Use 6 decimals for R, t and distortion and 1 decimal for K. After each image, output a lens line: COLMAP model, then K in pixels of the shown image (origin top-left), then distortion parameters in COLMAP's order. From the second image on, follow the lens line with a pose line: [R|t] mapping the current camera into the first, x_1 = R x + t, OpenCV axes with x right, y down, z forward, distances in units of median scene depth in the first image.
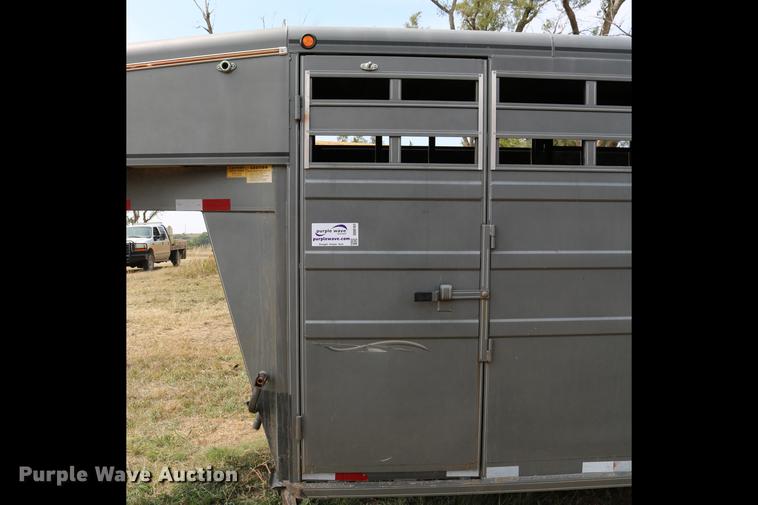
lens RADIAL K [[624.3, 0, 377.9], [0, 624.3, 249.1], [0, 0, 1]] dist [-0.150908, 0.118322]
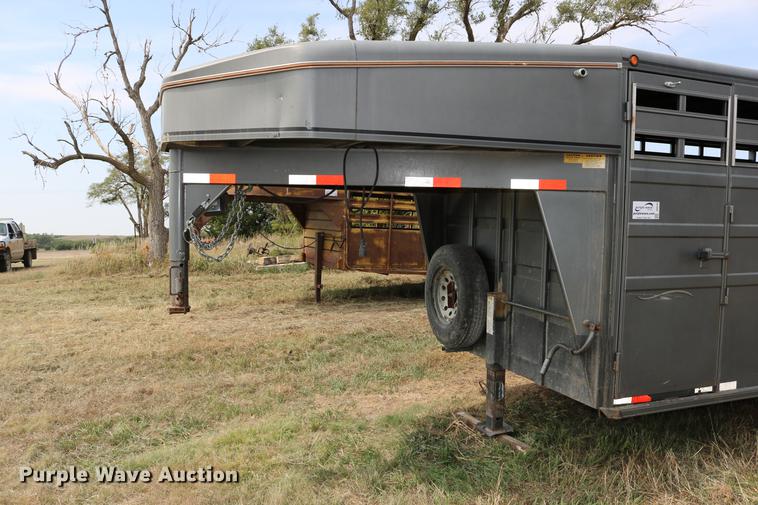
lens RADIAL K [[624.3, 0, 384.1], [0, 624.3, 251.9], [0, 0, 1]] dist [-0.150908, 0.118322]
pose [[0.952996, -0.008369, 0.302869, -0.961003], [0.007385, 0.999963, 0.004396, 0.053092], [-0.302894, -0.001953, 0.953022, -0.052178]]
